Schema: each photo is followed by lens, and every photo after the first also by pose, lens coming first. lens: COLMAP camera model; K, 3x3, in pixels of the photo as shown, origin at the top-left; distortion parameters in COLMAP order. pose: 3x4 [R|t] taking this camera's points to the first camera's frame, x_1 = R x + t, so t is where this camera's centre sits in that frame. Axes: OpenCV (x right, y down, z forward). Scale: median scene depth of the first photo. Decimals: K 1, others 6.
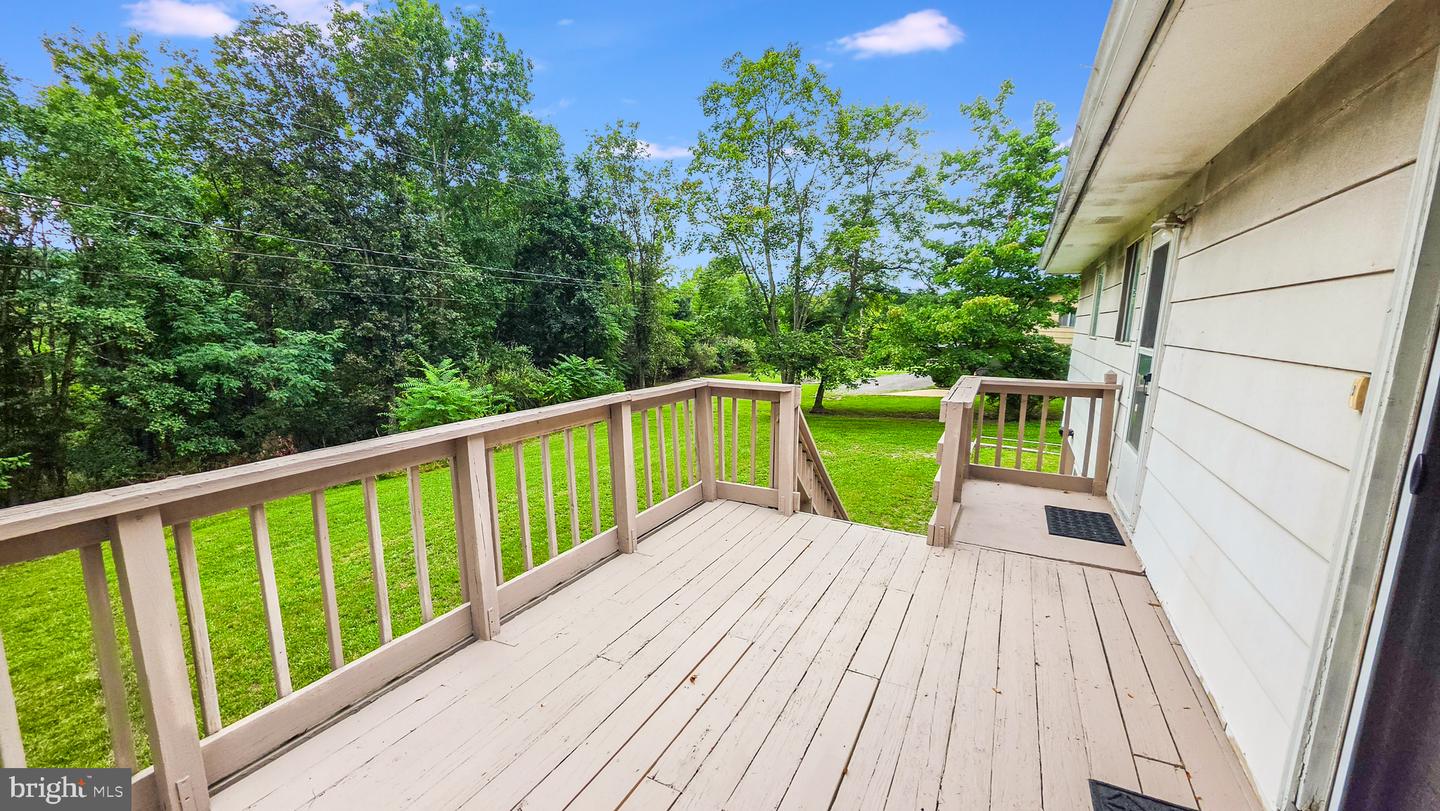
lens RADIAL K [[575.4, 0, 706.4], [0, 575.4, 416.5], [0, 0, 1]] dist [-0.000730, -0.000132]
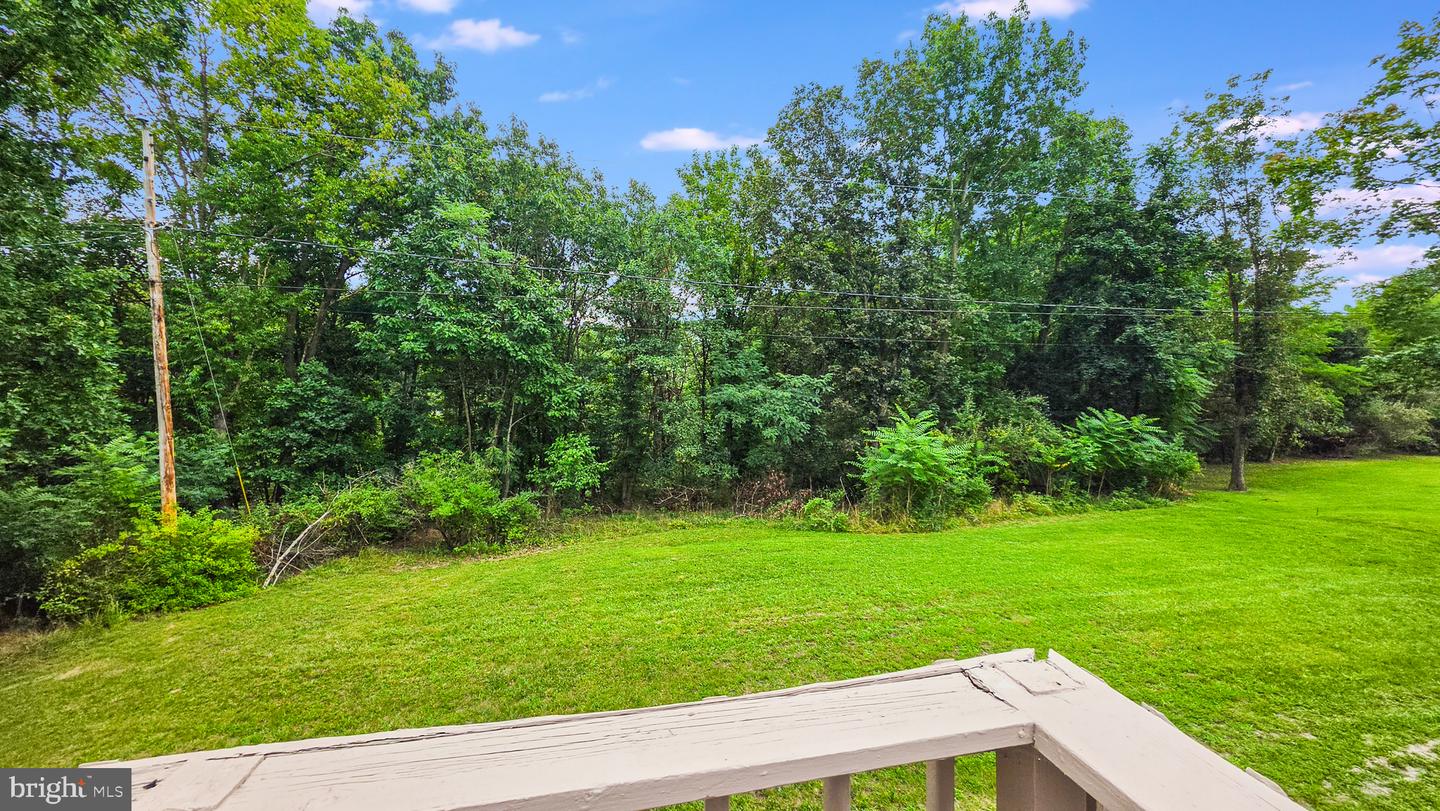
lens RADIAL K [[575.4, 0, 706.4], [0, 575.4, 416.5], [0, 0, 1]] dist [-0.000730, -0.000132]
pose [[0.631251, 0.068535, -0.772545, 0.012349], [-0.125780, 0.991948, -0.014777, -0.024951], [0.765311, 0.106498, 0.634789, 0.142177]]
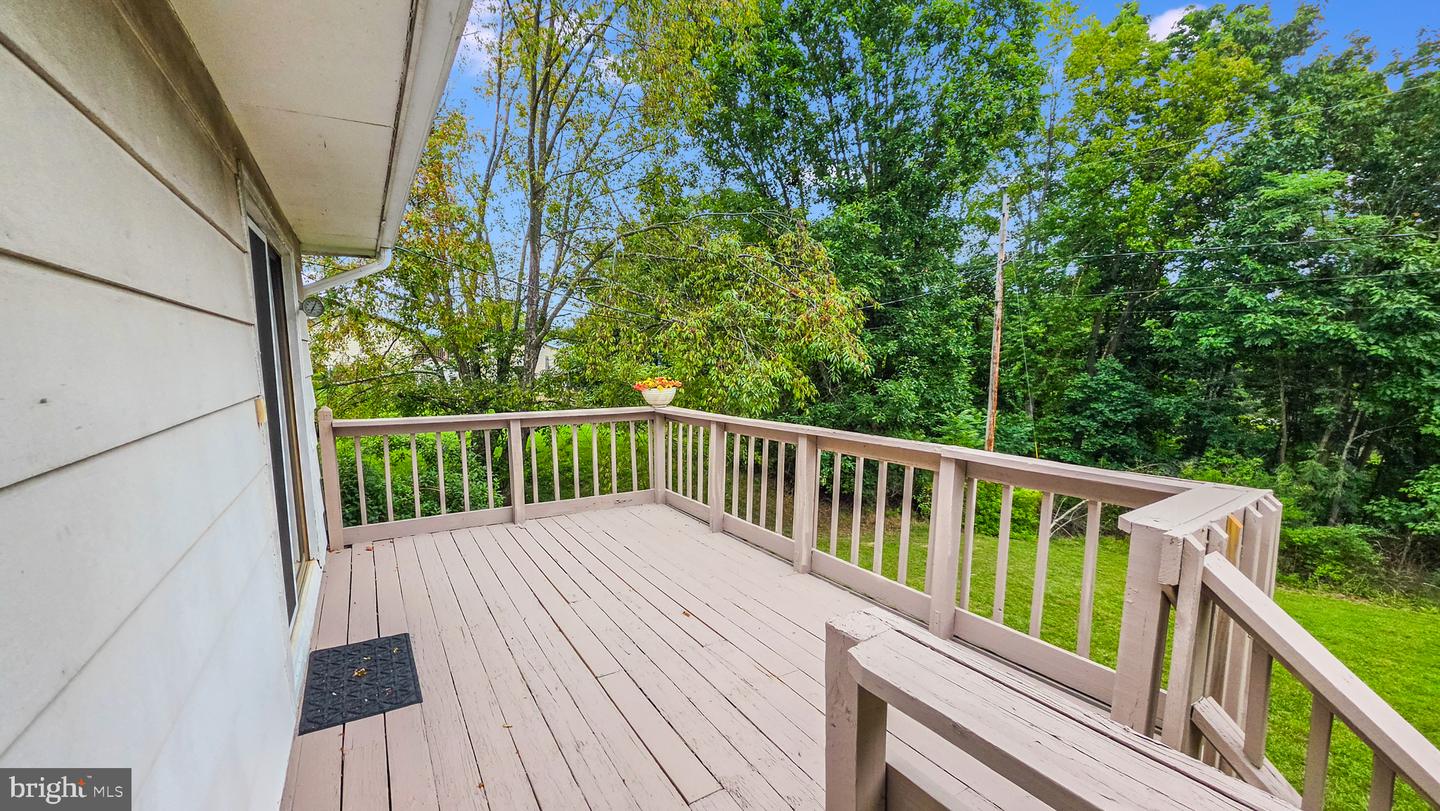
lens RADIAL K [[575.4, 0, 706.4], [0, 575.4, 416.5], [0, 0, 1]] dist [-0.000730, -0.000132]
pose [[-0.519339, 0.079640, -0.850849, 0.106368], [-0.141466, 0.973899, 0.177505, -0.026047], [0.842778, 0.212552, -0.494518, 0.156331]]
